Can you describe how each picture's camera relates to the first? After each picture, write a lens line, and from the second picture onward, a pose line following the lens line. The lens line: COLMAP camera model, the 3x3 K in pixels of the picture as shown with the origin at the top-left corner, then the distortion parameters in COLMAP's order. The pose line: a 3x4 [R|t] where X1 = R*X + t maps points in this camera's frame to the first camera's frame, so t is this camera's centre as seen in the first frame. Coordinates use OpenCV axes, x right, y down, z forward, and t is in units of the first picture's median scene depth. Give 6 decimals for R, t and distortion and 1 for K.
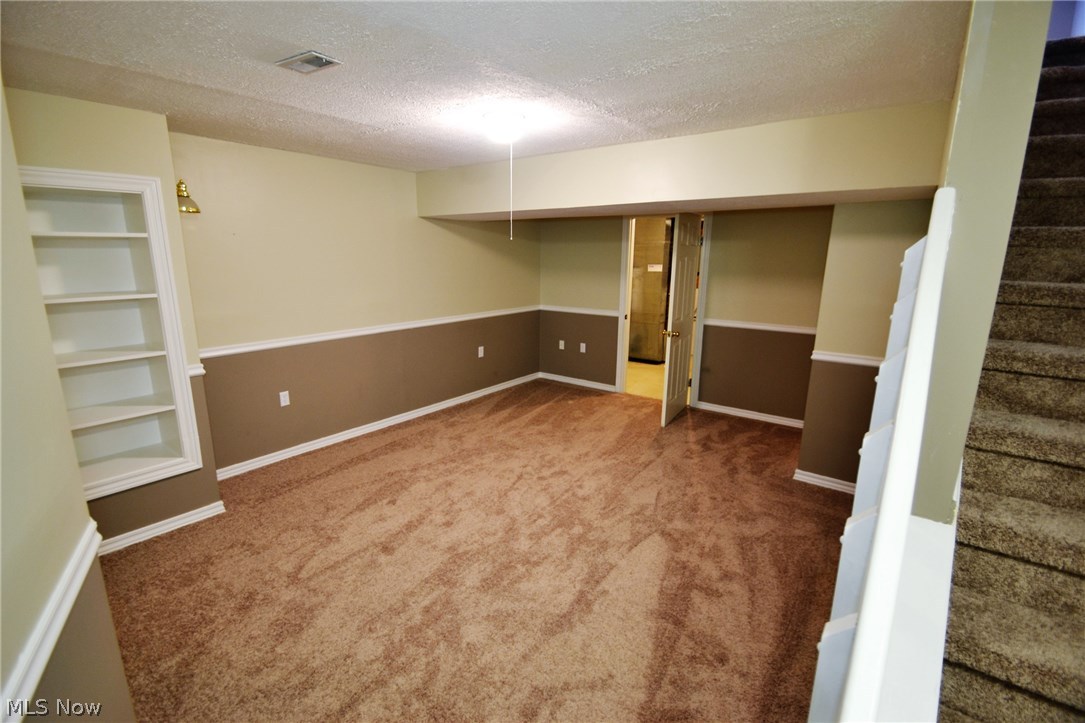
lens RADIAL K [[490.5, 0, 535.3], [0, 490.5, 365.3], [0, 0, 1]] dist [0.016805, -0.017046]
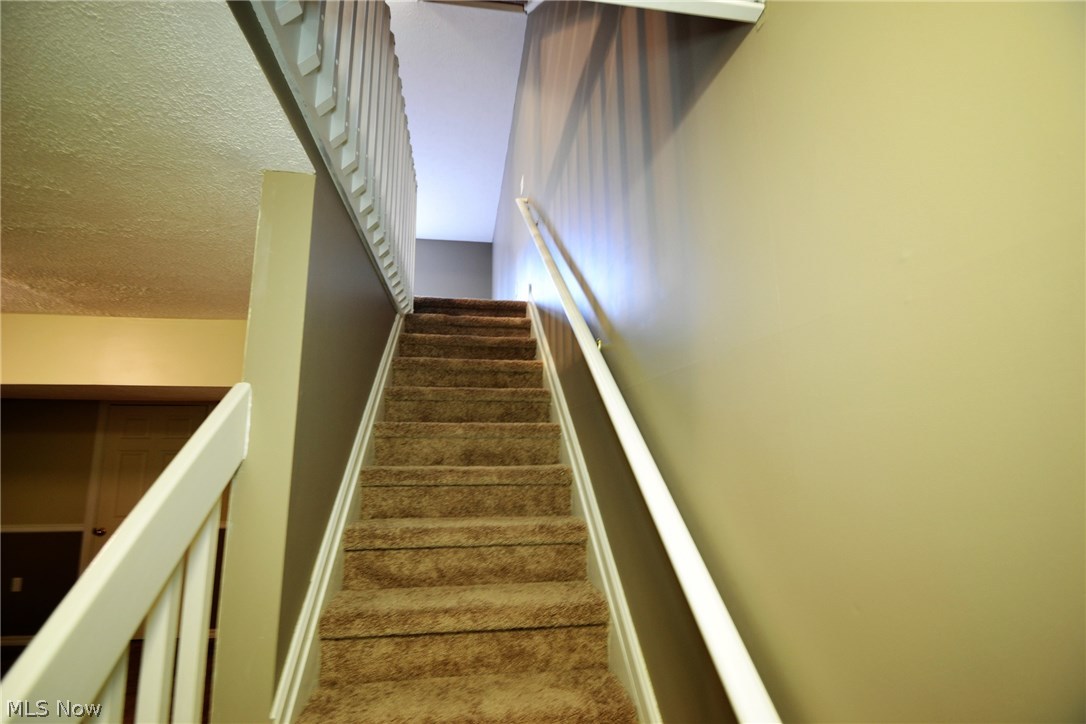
lens RADIAL K [[485.3, 0, 530.6], [0, 485.3, 360.1], [0, 0, 1]] dist [0.016435, -0.017152]
pose [[0.695147, 0.114747, 0.709651, 0.392427], [0.169122, 0.933366, -0.316585, 0.022130], [-0.698691, 0.340091, 0.629420, -0.081384]]
